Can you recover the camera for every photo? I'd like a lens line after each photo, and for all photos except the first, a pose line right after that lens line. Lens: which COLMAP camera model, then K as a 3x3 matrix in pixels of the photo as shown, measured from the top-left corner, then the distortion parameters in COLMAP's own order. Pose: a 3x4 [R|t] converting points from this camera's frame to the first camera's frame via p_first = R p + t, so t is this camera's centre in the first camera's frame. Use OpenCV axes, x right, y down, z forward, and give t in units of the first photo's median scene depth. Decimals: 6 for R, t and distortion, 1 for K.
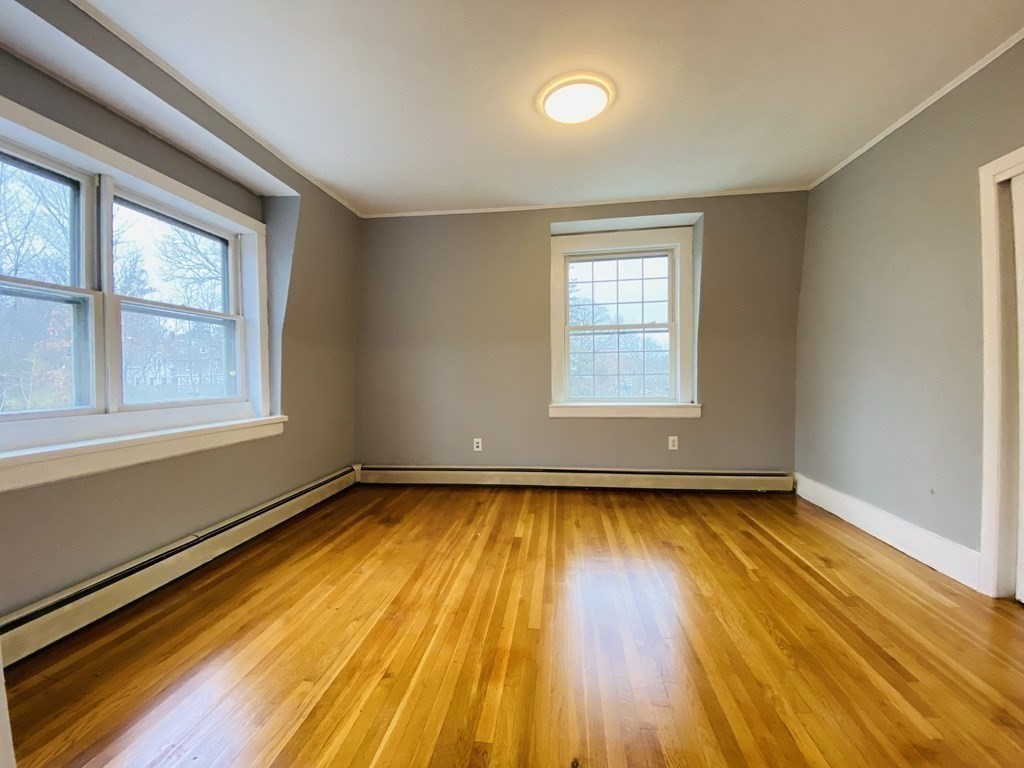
lens RADIAL K [[411.3, 0, 509.4], [0, 411.3, 379.7], [0, 0, 1]] dist [0.024530, -0.022833]
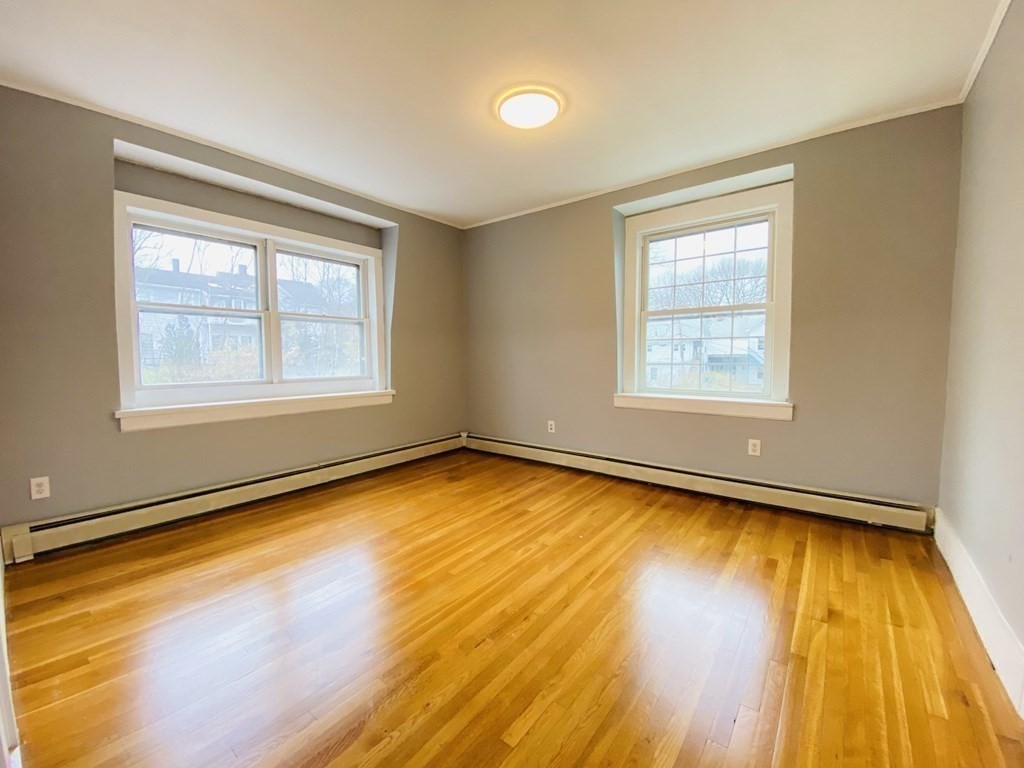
lens RADIAL K [[411.3, 0, 509.4], [0, 411.3, 379.7], [0, 0, 1]] dist [0.024530, -0.022833]
pose [[0.858980, 0.041890, -0.510293, 0.480567], [-0.015235, 0.998297, 0.056304, -0.030143], [0.511783, -0.040590, 0.858155, 0.028898]]
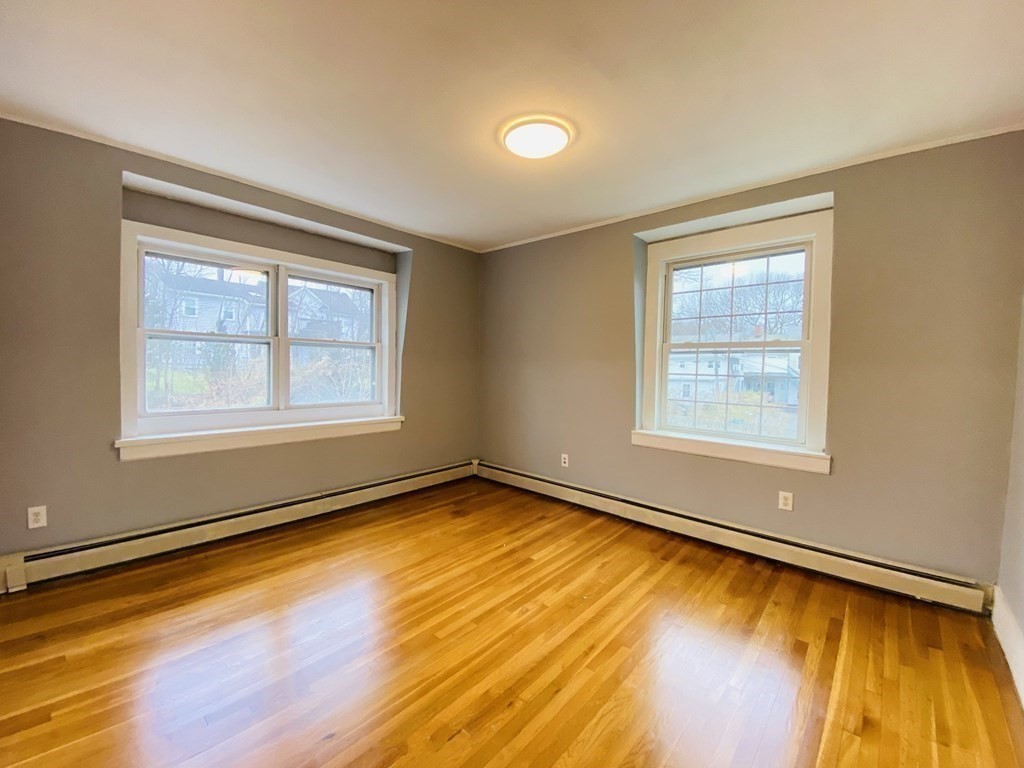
lens RADIAL K [[412.4, 0, 510.1], [0, 412.4, 380.2], [0, 0, 1]] dist [0.017540, -0.018199]
pose [[0.821032, 0.052317, -0.568479, 0.491914], [-0.040763, 0.998623, 0.033030, -0.089140], [0.569425, -0.003945, 0.822034, 0.104541]]
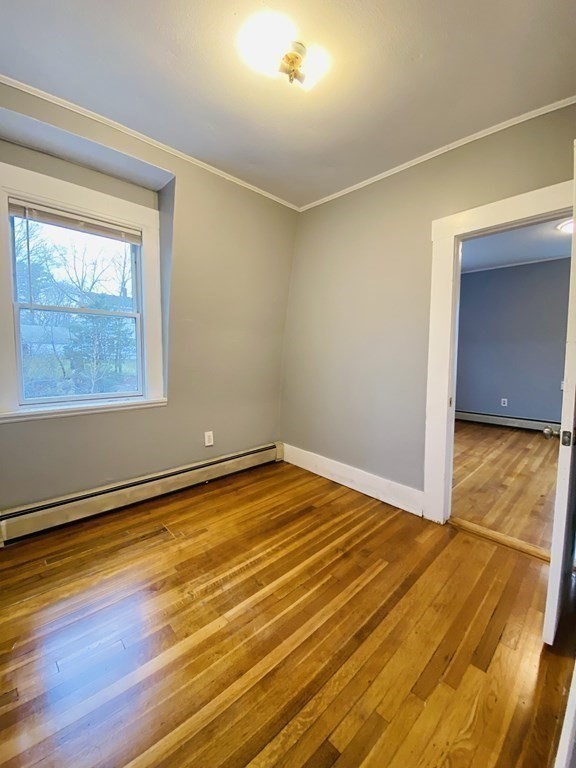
lens RADIAL K [[308.5, 0, 288.0], [0, 308.5, 384.0], [0, 0, 1]] dist [0.024530, -0.022833]
pose [[0.779986, 0.063783, -0.622538, 0.026101], [-0.017468, 0.996624, 0.080225, -0.007816], [0.625553, -0.051700, 0.778467, -0.718332]]
